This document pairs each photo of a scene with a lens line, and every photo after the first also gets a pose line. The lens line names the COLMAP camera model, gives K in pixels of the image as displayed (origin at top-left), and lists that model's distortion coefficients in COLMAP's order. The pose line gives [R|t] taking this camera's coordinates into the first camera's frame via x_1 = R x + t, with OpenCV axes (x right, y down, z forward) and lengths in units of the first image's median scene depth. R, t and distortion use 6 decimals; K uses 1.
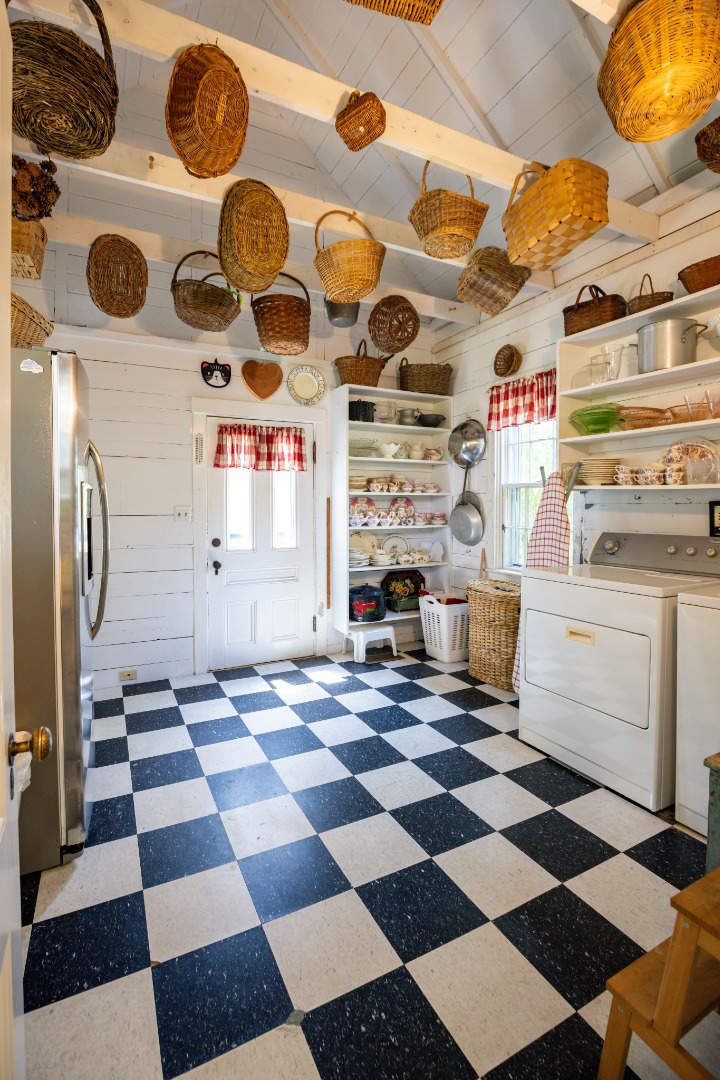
lens RADIAL K [[503.7, 0, 357.4], [0, 503.7, 511.2], [0, 0, 1]] dist [-0.000534, -0.000094]
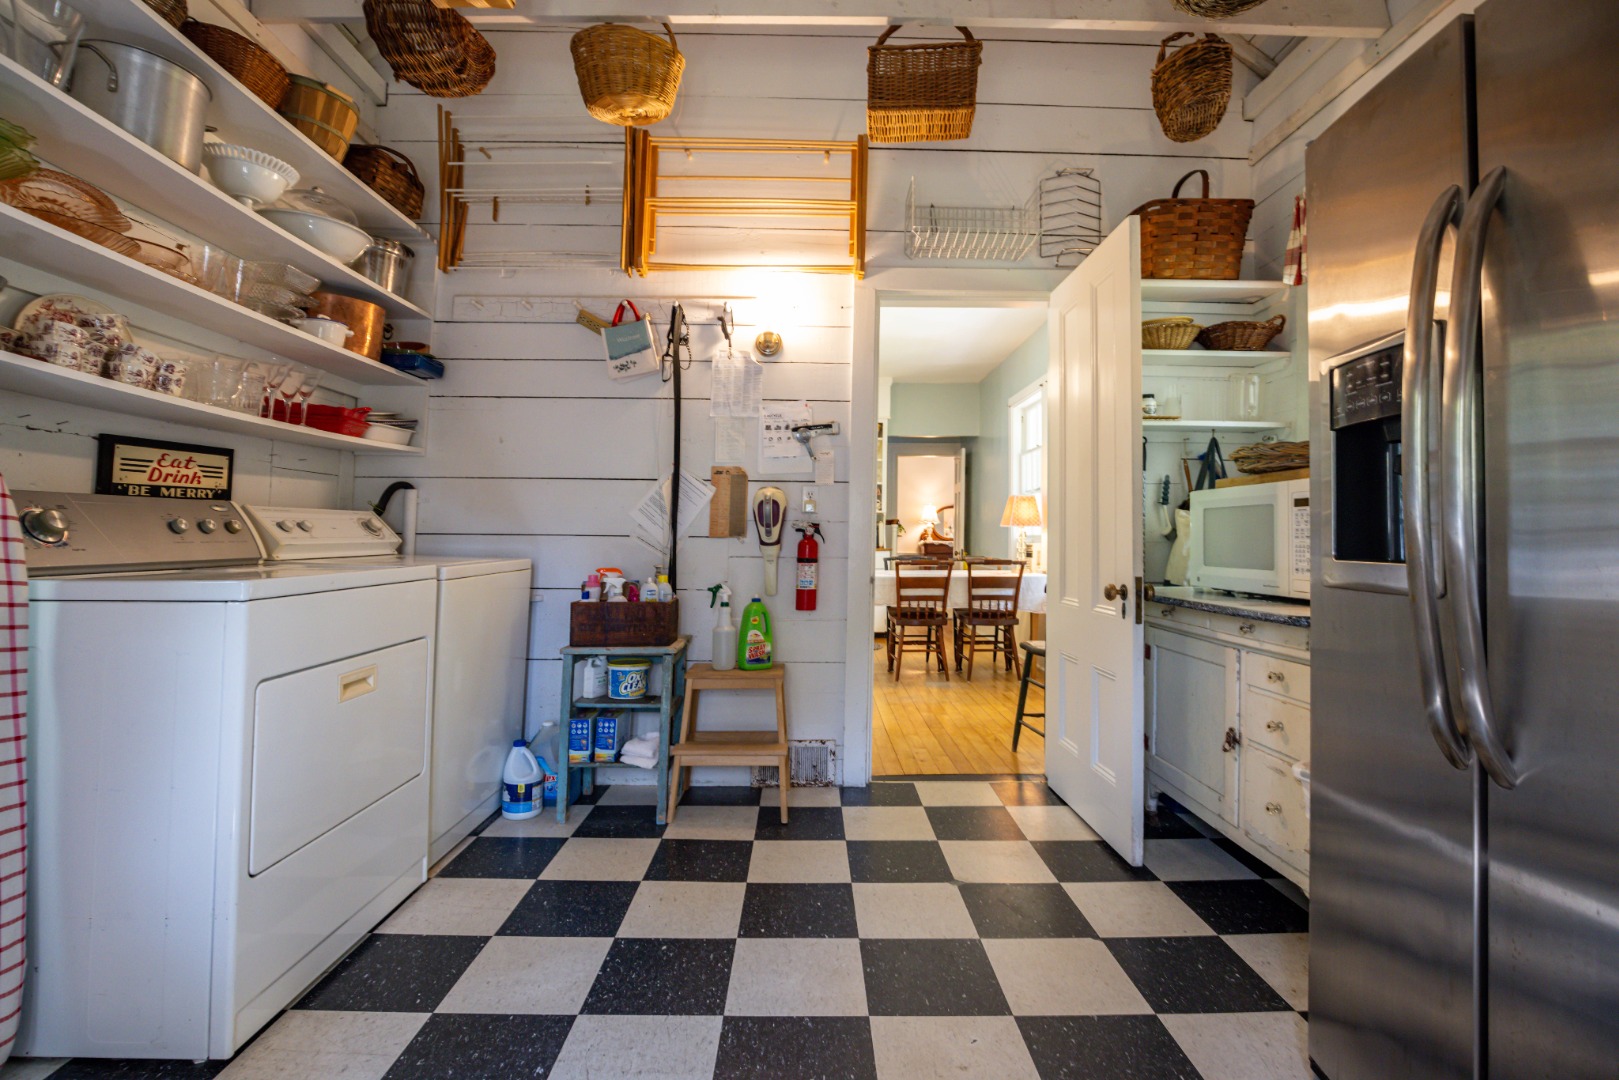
lens RADIAL K [[755.1, 0, 809.5], [0, 755.1, 540.0], [0, 0, 1]] dist [-0.000534, -0.000094]
pose [[-0.893842, -0.004720, 0.448357, -0.358499], [-0.000769, 0.999959, 0.008995, 0.098049], [-0.448382, 0.007695, -0.893809, 1.618478]]
